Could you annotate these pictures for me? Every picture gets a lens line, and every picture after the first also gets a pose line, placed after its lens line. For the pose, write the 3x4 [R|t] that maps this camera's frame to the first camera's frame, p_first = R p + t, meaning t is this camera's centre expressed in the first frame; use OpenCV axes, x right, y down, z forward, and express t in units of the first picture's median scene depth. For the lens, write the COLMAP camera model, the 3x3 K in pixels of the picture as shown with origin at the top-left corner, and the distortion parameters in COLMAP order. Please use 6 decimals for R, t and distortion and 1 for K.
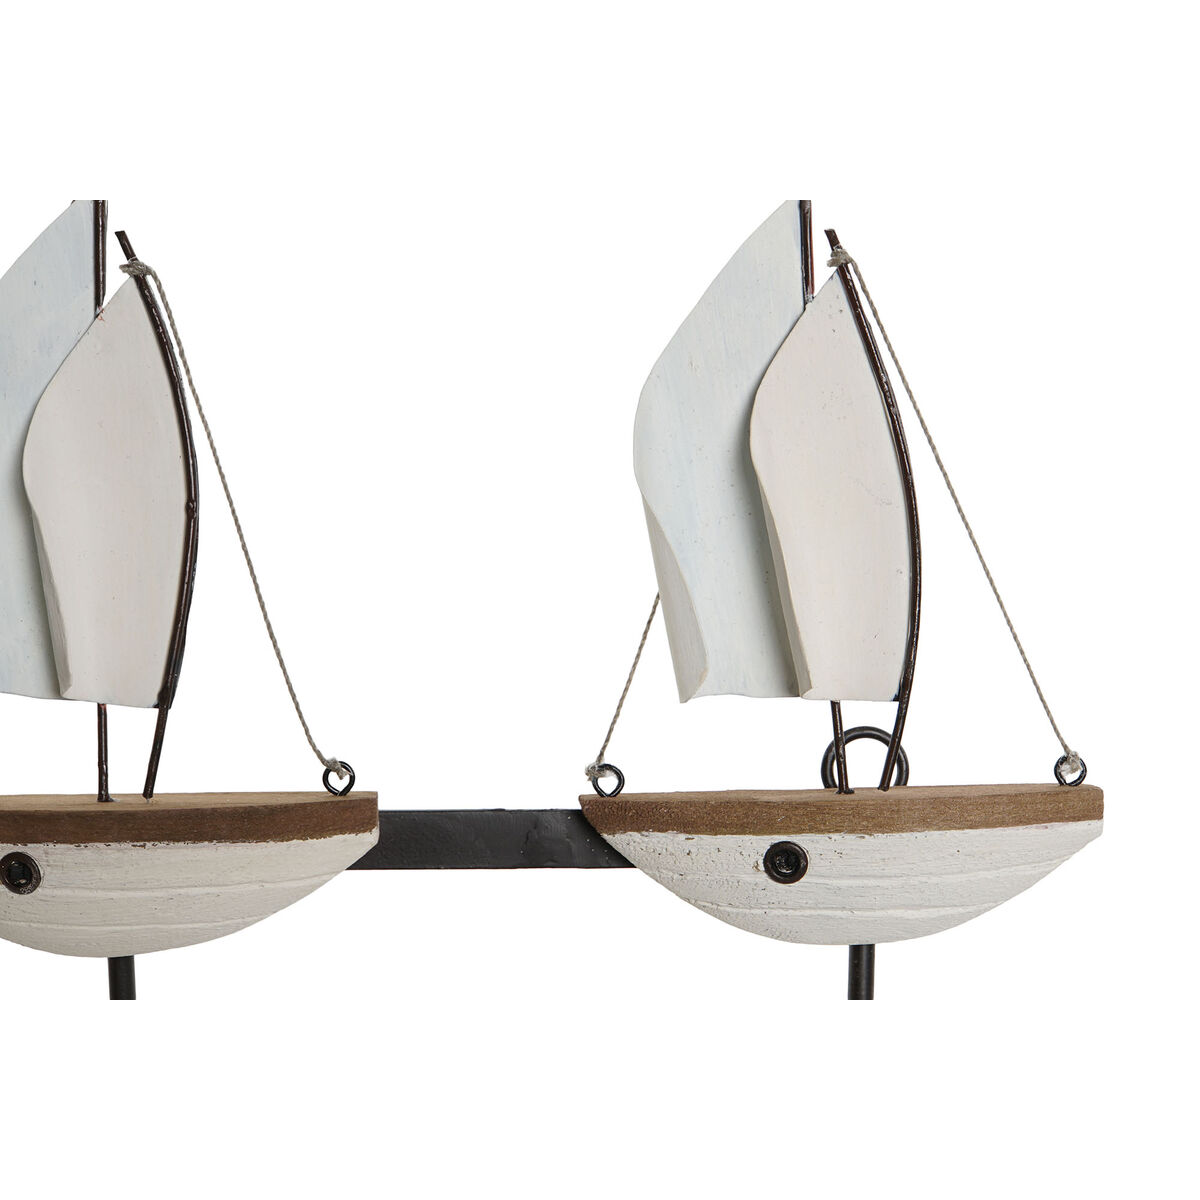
lens RADIAL K [[3362.6, 0, 595.4], [0, 3362.6, 597.1], [0, 0, 1]] dist [0.172987, 0.000000]
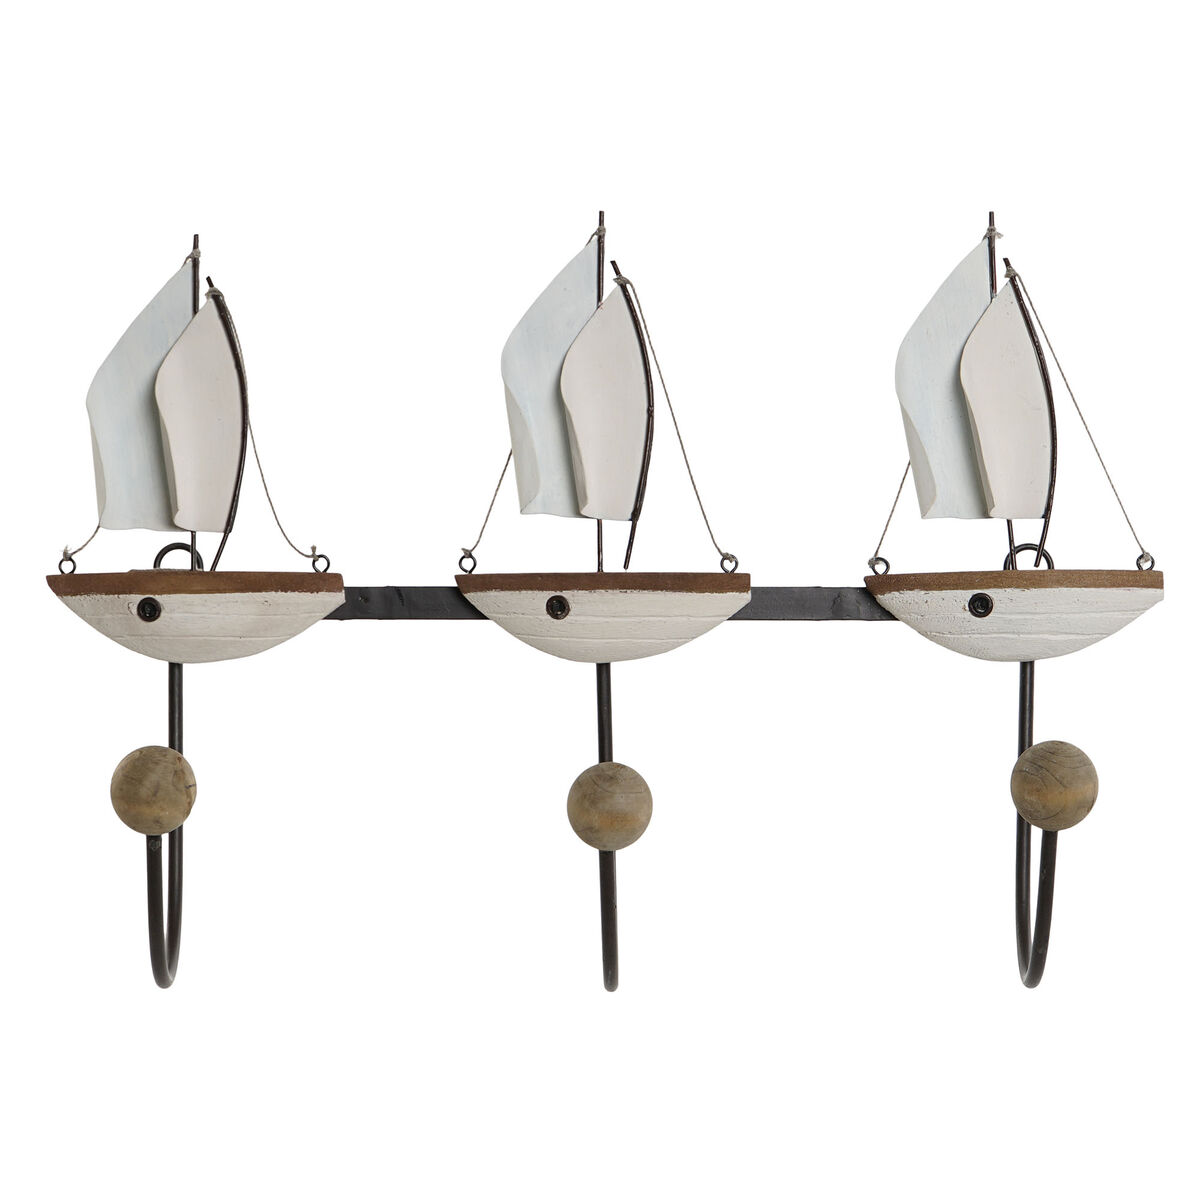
lens RADIAL K [[6115.6, 0, 598.5], [0, 6115.6, 602.1], [0, 0, 1]] dist [1.047276, 0.000000]
pose [[0.999387, -0.001390, -0.034988, -0.032345], [-0.002903, 0.992484, -0.122344, 0.475348], [0.034895, 0.122370, 0.991871, -2.239527]]
